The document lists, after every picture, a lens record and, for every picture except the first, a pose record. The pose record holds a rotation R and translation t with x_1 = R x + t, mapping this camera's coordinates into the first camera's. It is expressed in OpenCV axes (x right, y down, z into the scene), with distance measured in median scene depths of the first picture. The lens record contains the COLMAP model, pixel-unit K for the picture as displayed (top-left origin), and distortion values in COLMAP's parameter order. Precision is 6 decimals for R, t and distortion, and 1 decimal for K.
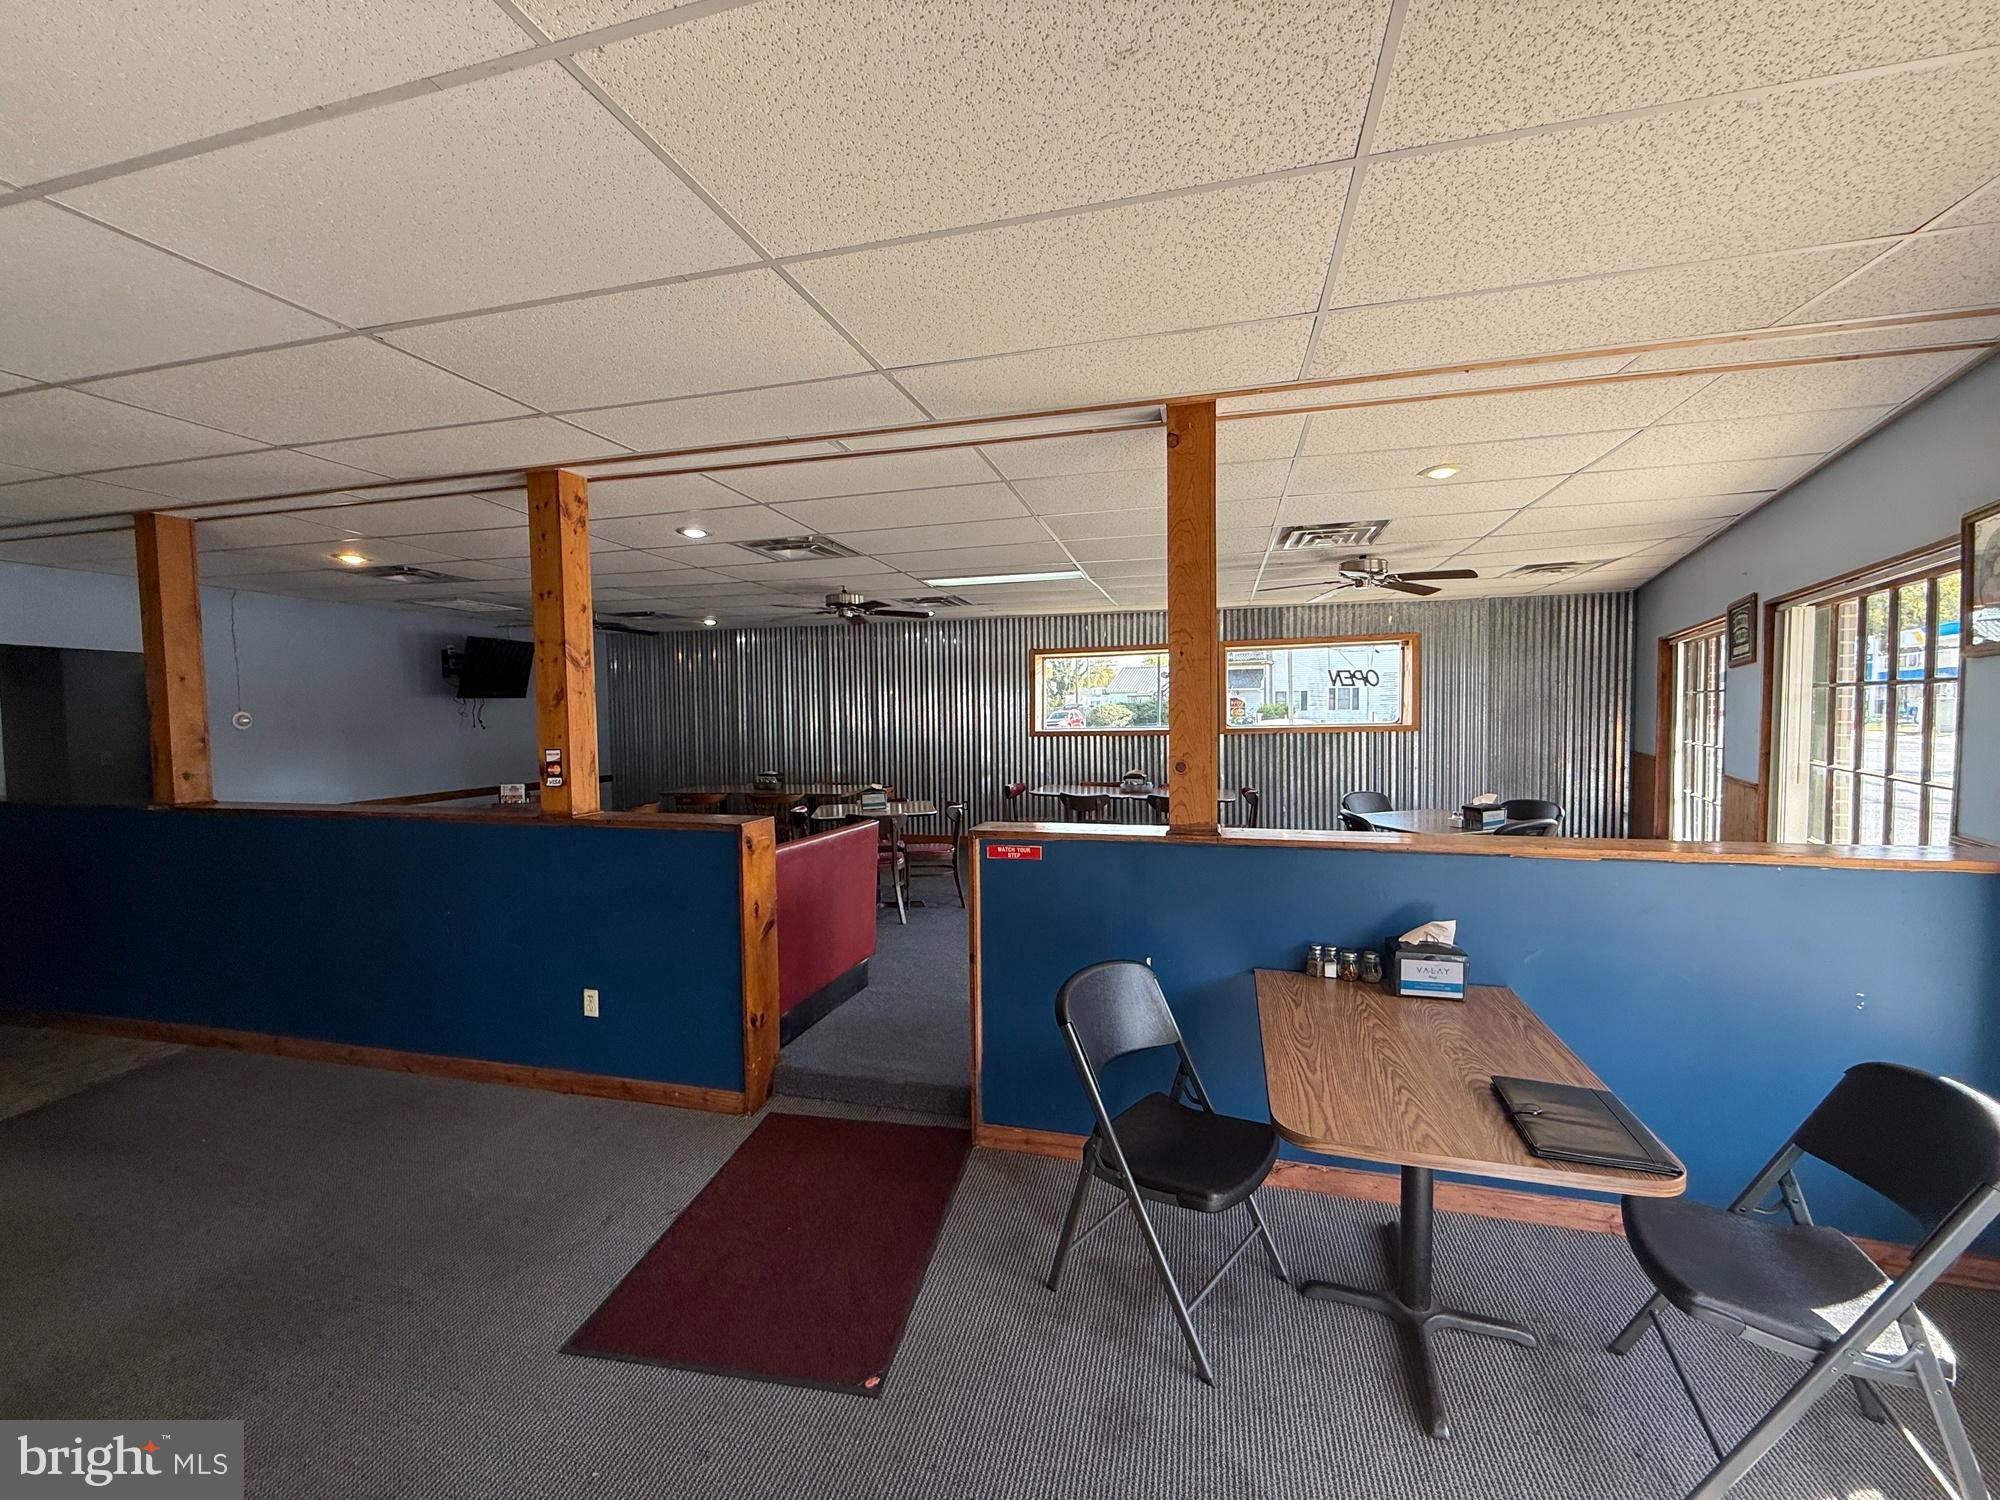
lens RADIAL K [[796.6, 0, 1018.4], [0, 796.6, 747.6], [0, 0, 1]] dist [-0.001439, -0.000258]
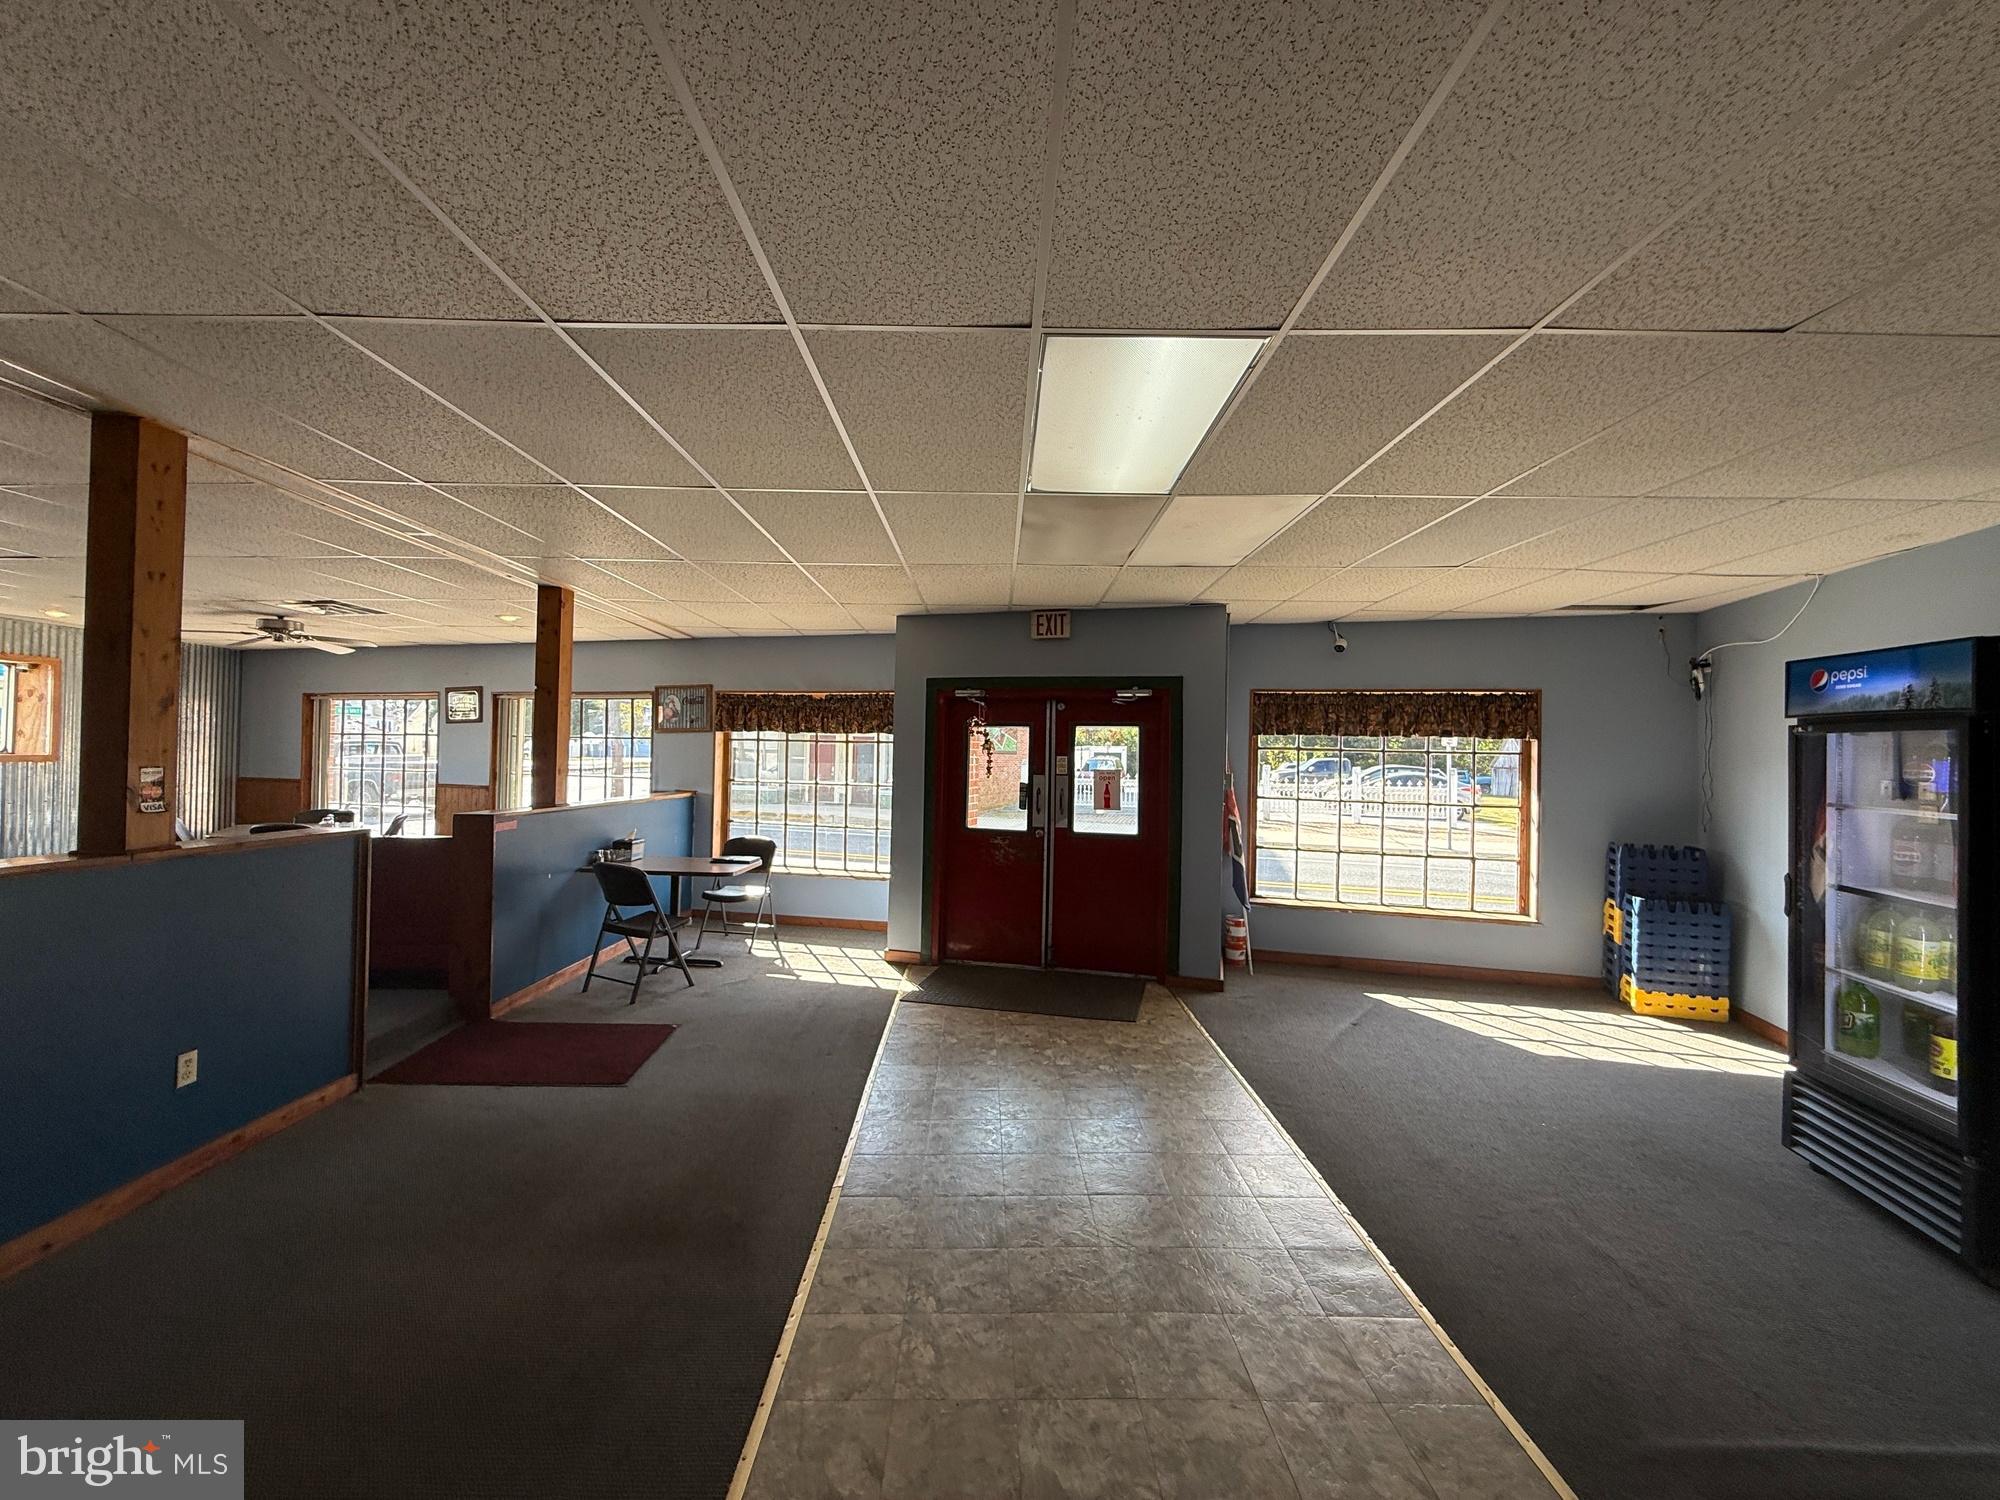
lens RADIAL K [[796.6, 0, 995.4], [0, 796.6, 761.4], [0, 0, 1]] dist [-0.001439, -0.000258]
pose [[-0.243949, -0.000809, 0.969788, -1.285026], [0.025984, 0.999635, 0.007370, 0.010726], [-0.969440, 0.026997, -0.243839, 0.304179]]
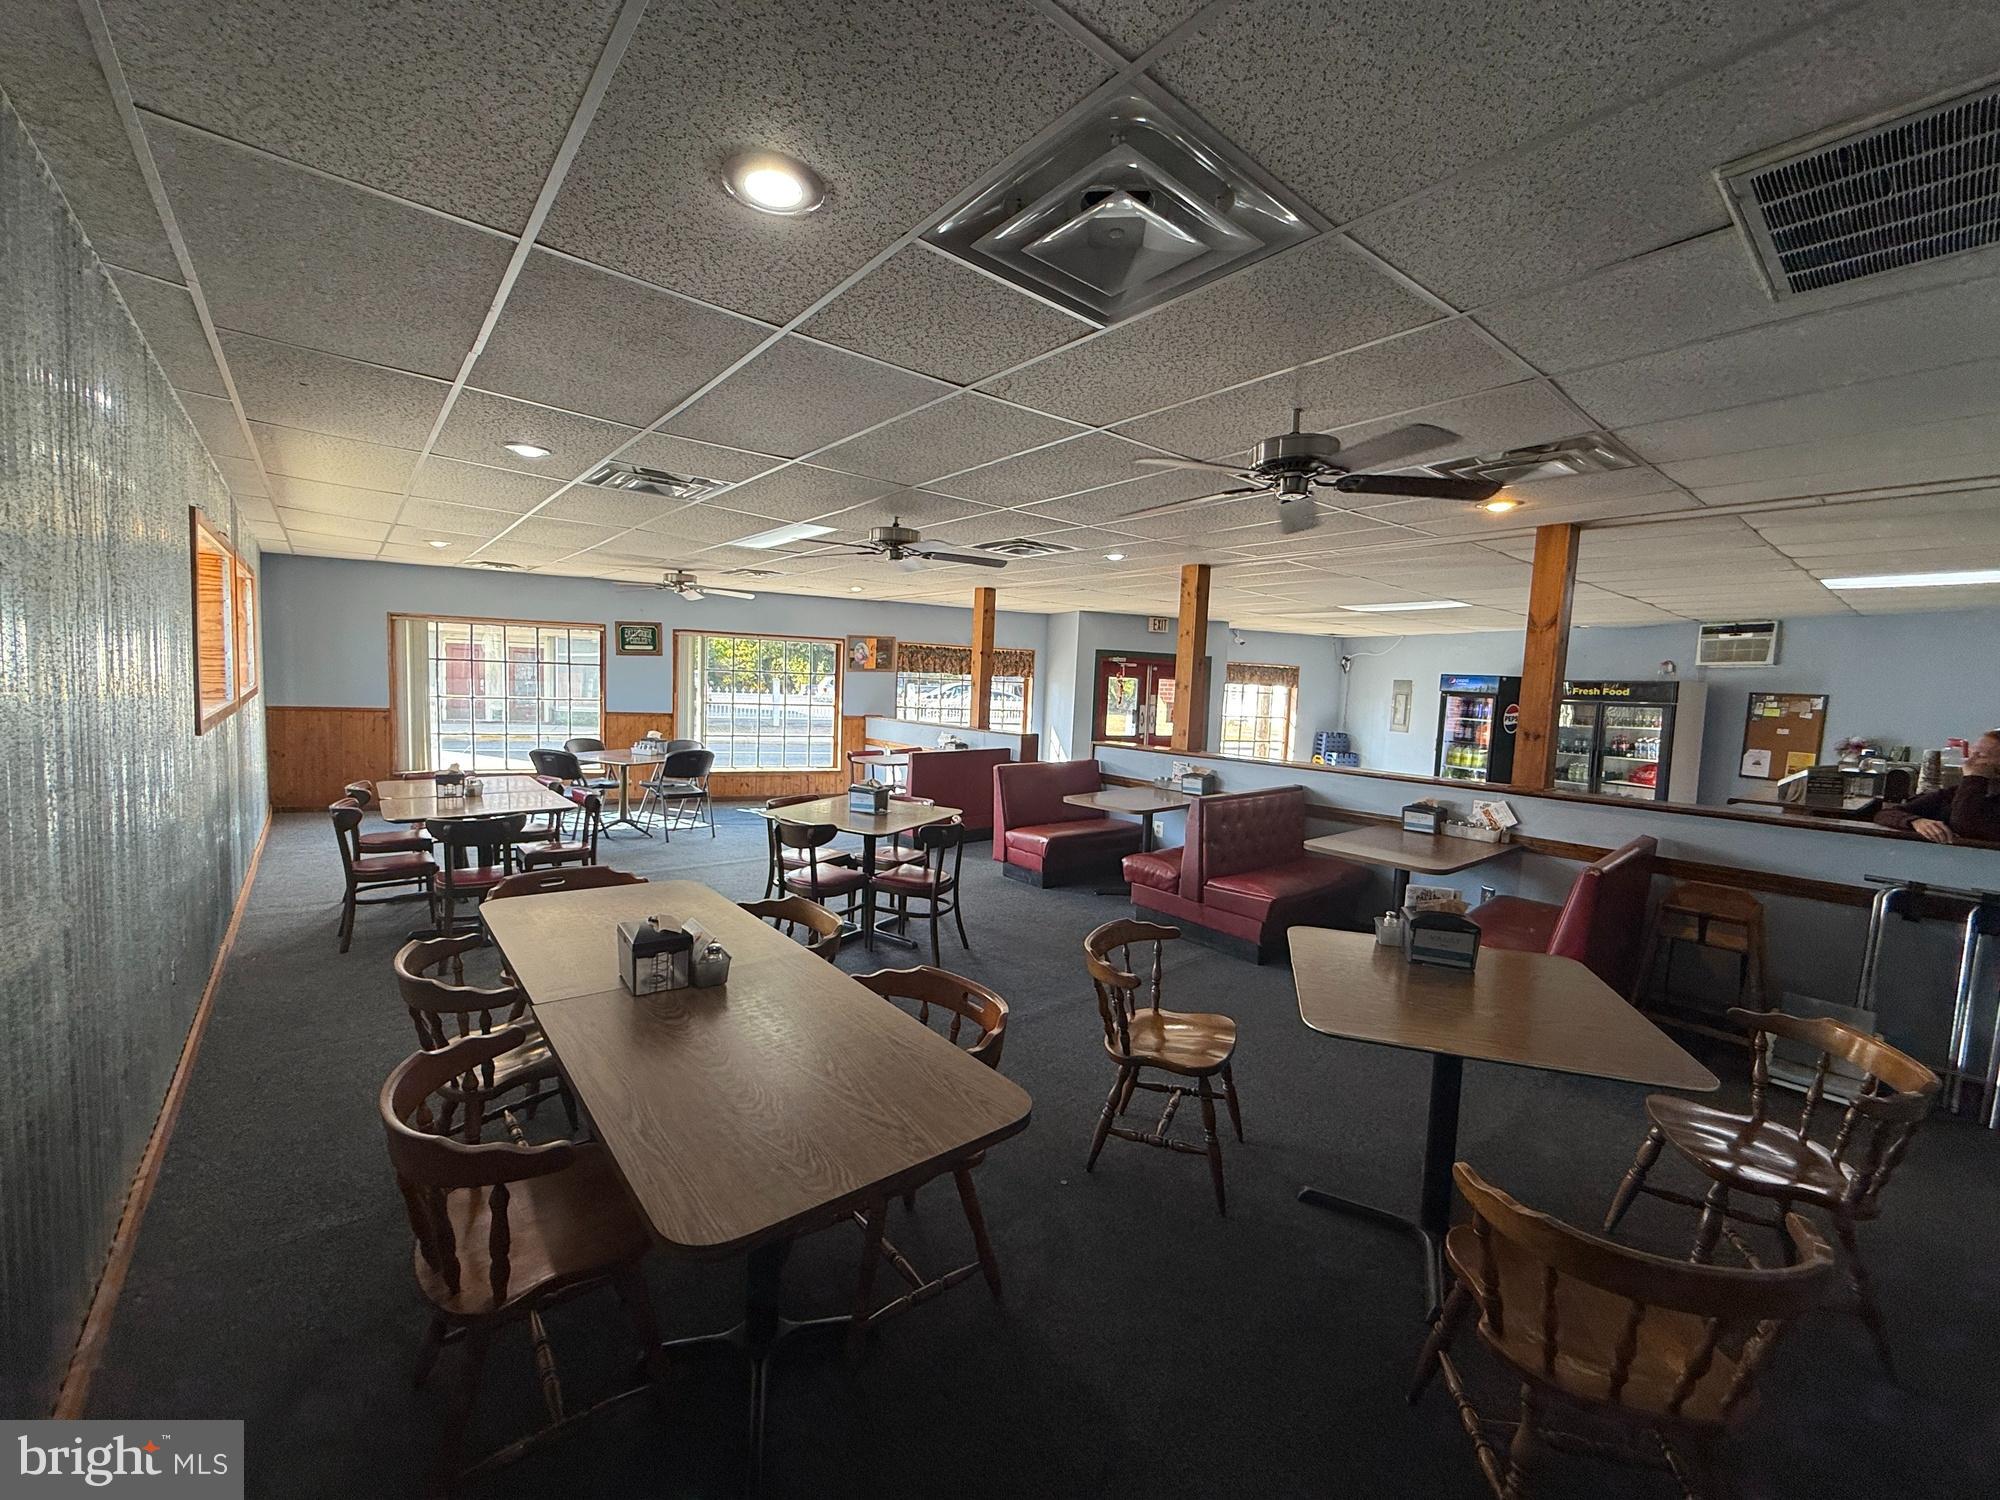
lens RADIAL K [[796.6, 0, 999.3], [0, 796.6, 742.7], [0, 0, 1]] dist [-0.001439, -0.000258]
pose [[-0.808609, -0.067754, 0.584432, -1.084281], [-0.005842, 0.994223, 0.107179, -0.105693], [-0.588317, 0.083252, -0.804333, 2.259491]]
